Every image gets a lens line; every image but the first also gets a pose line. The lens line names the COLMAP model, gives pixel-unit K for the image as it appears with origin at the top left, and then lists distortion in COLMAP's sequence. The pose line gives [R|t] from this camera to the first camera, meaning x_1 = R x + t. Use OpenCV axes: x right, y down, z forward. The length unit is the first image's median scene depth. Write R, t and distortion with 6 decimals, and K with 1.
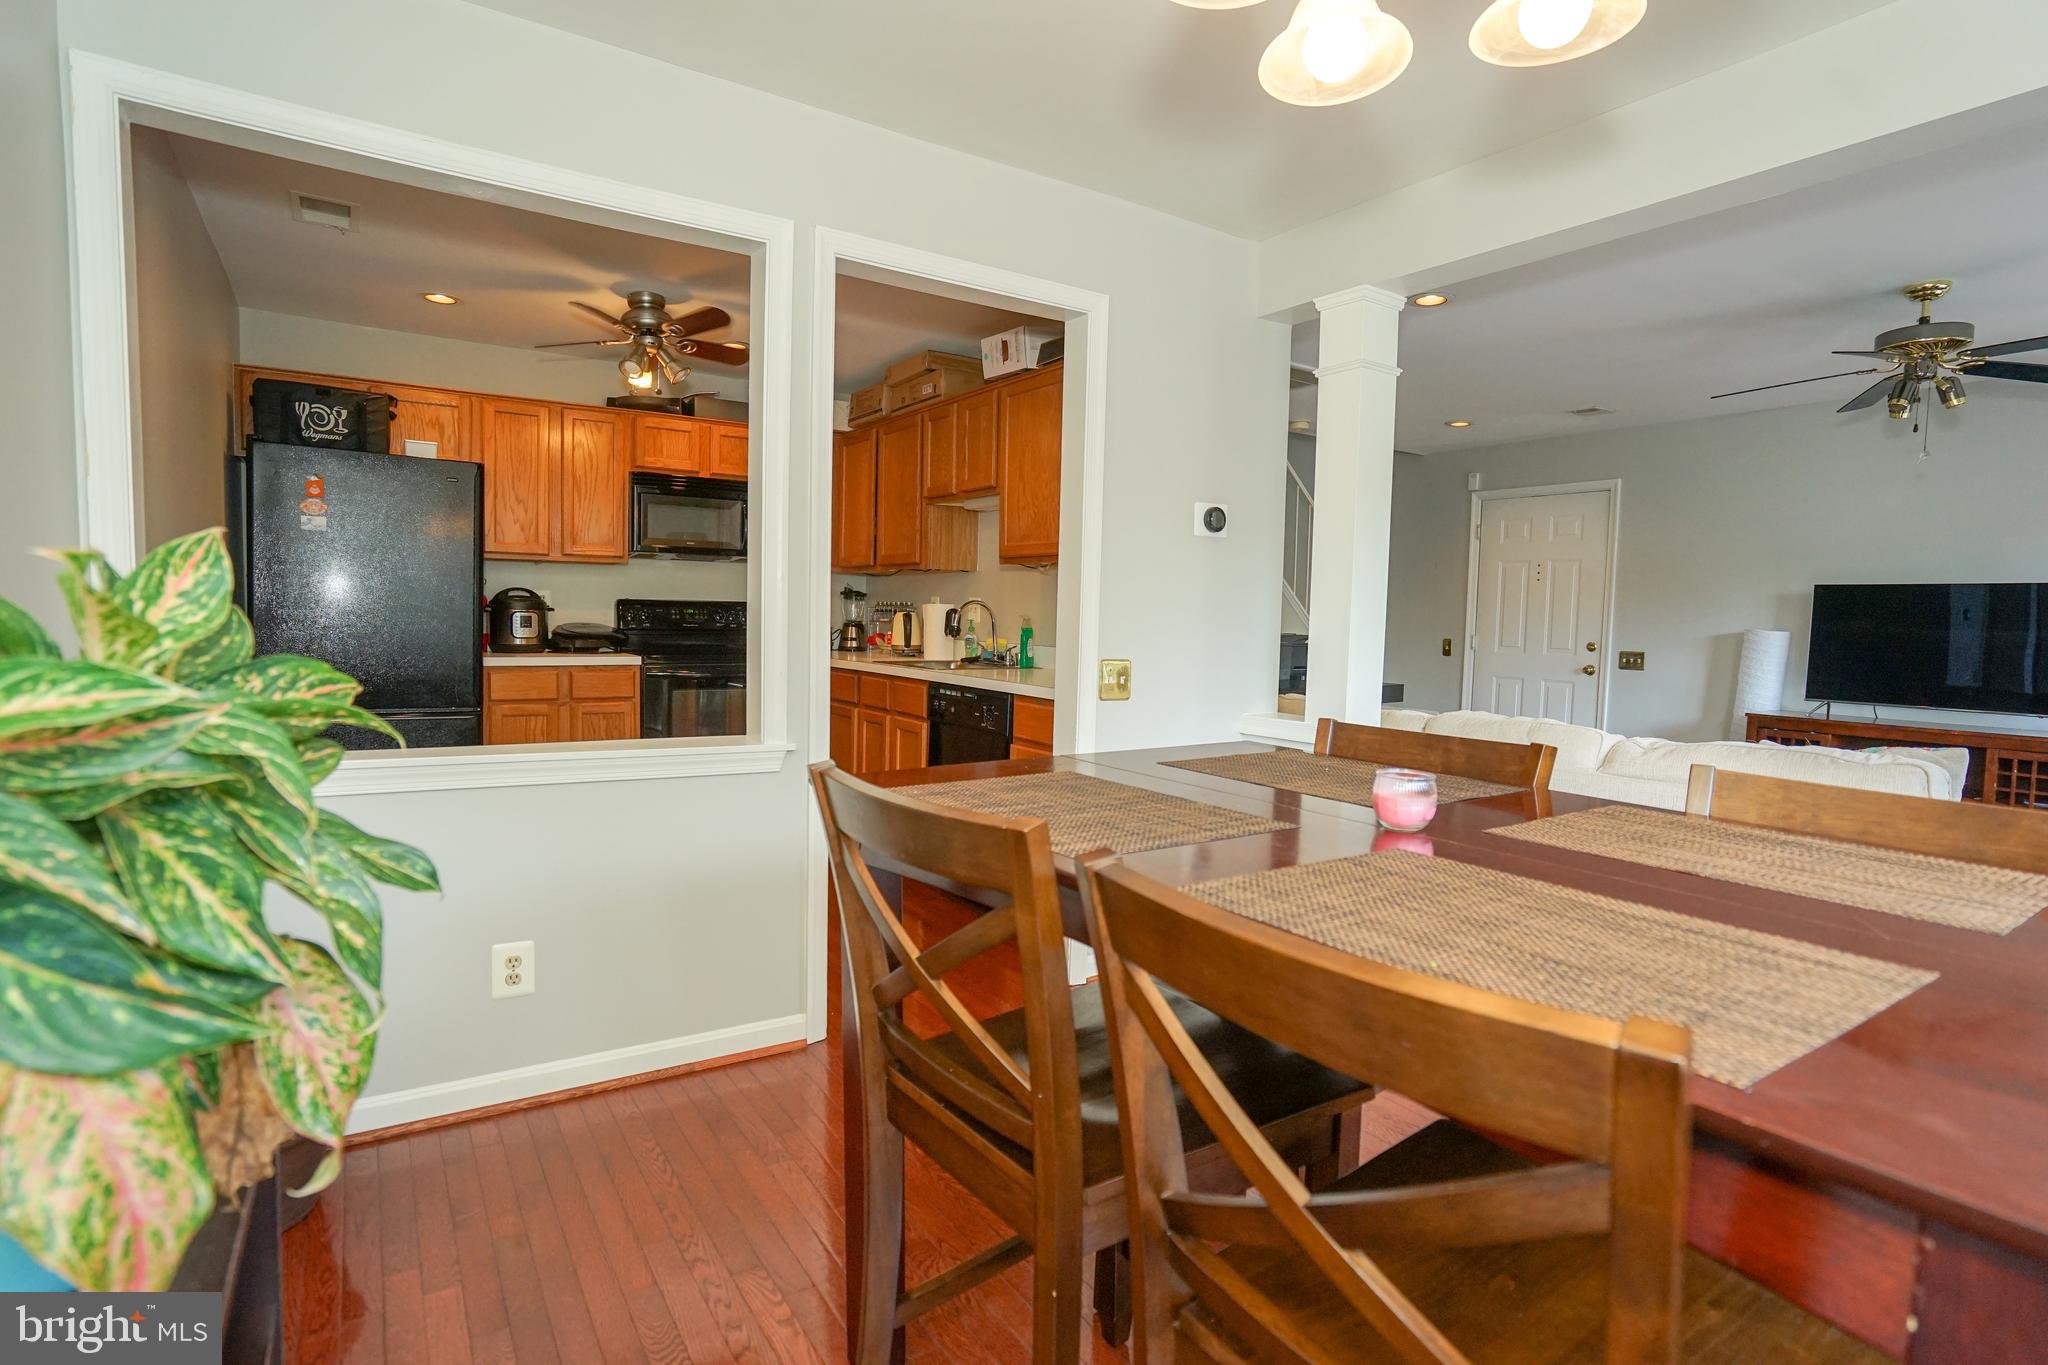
lens RADIAL K [[1037.1, 0, 1024.0], [0, 1037.1, 682.5], [0, 0, 1]] dist [-0.002924, 0.000394]
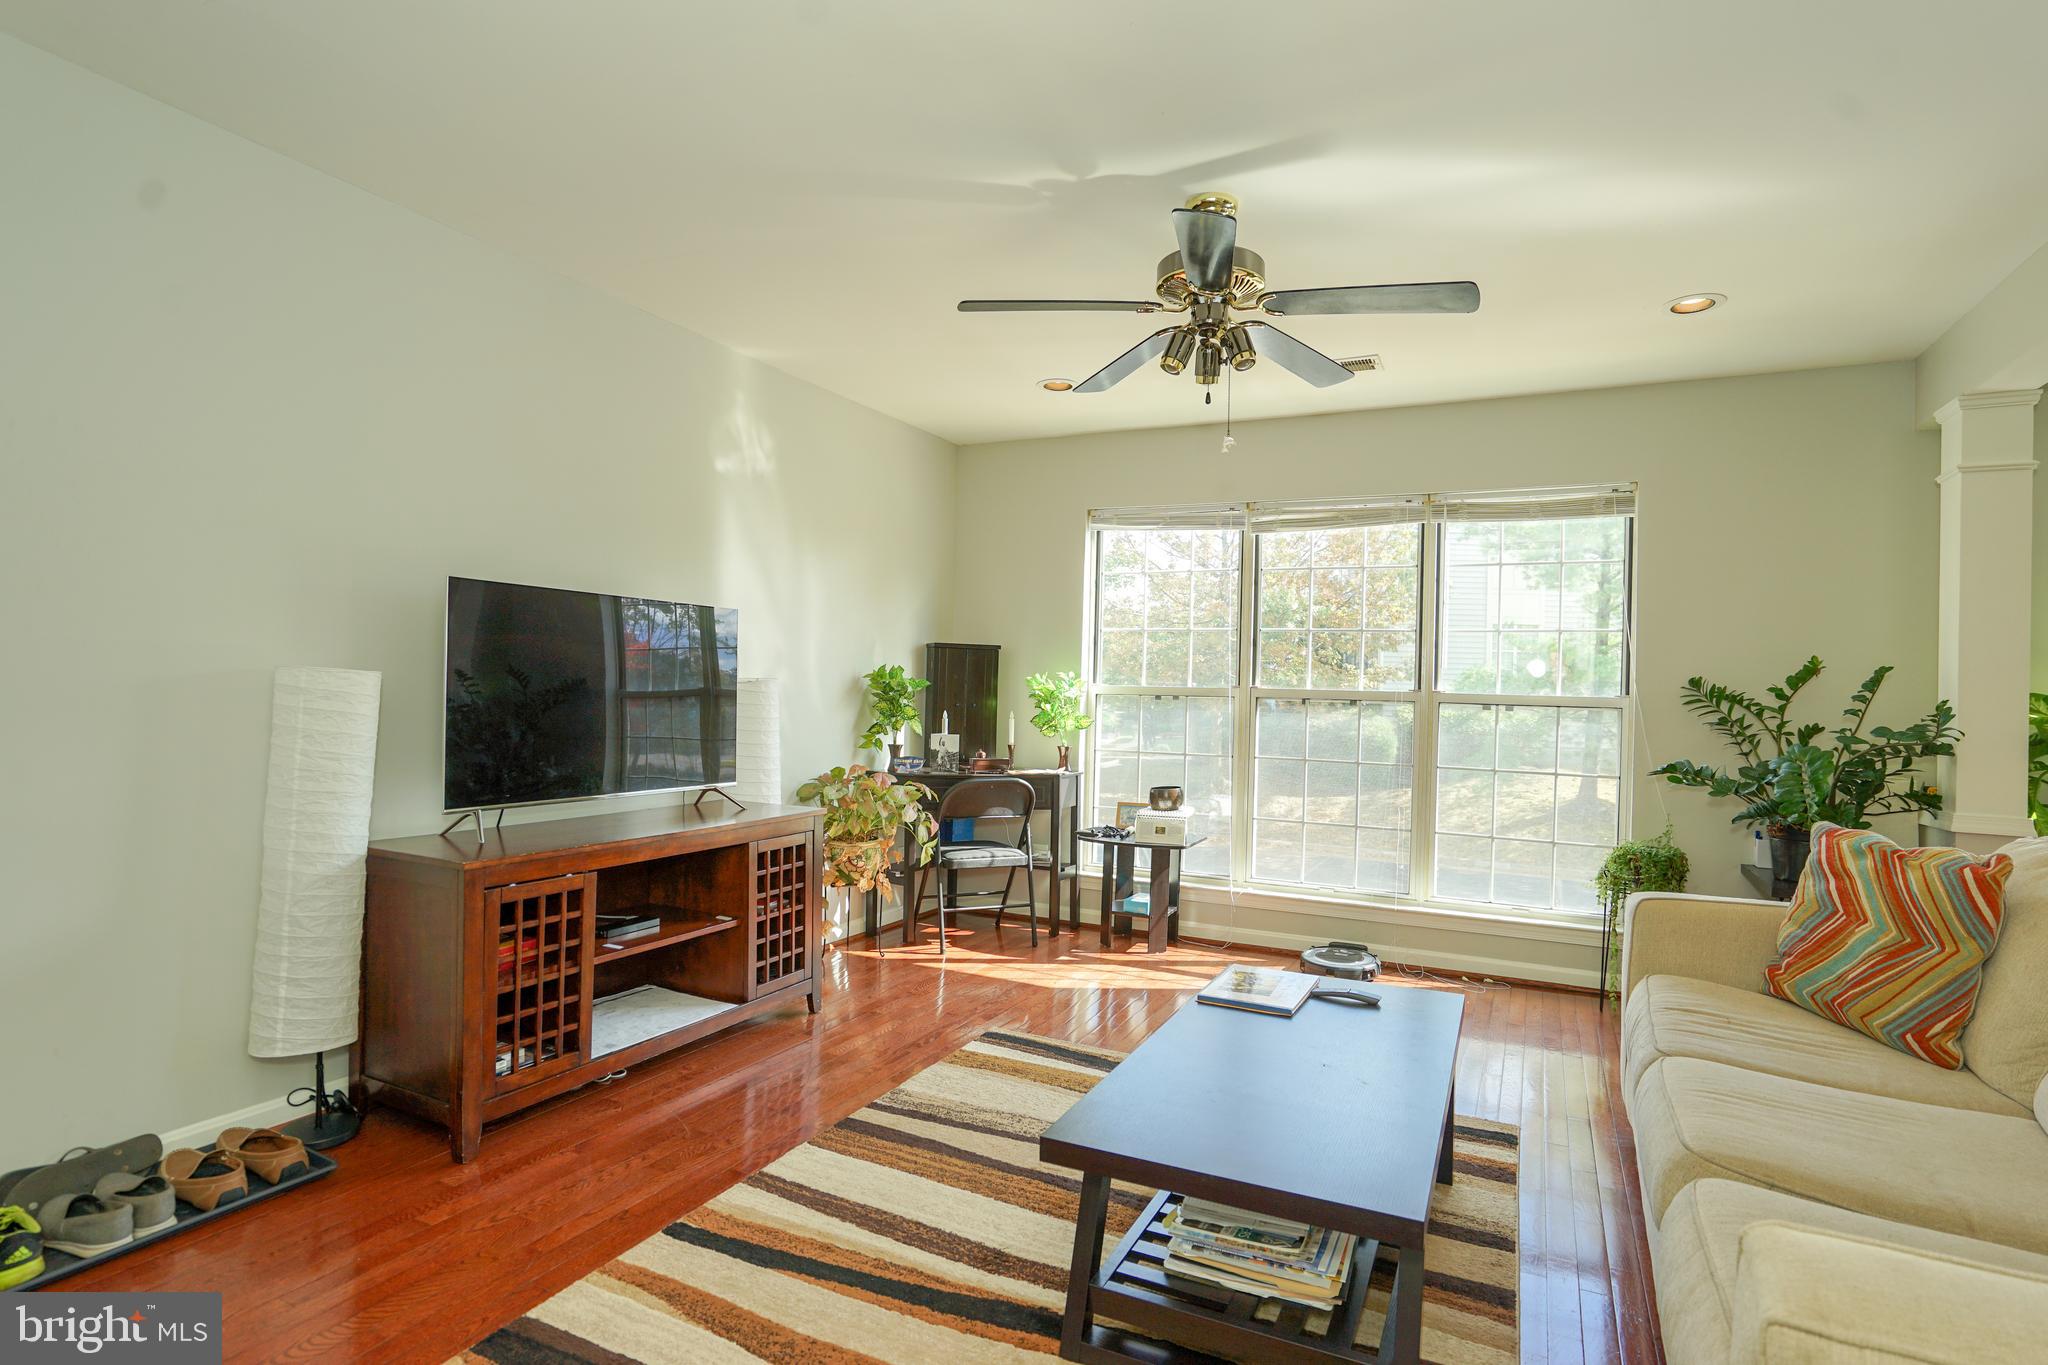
lens RADIAL K [[1013.2, 0, 1024.0], [0, 1013.2, 682.5], [0, 0, 1]] dist [-0.046854, 0.000378]
pose [[-0.487124, -0.030138, 0.872813, 0.186949], [0.018954, 0.998804, 0.045066, -0.051668], [-0.873127, 0.038496, -0.485970, 0.851190]]
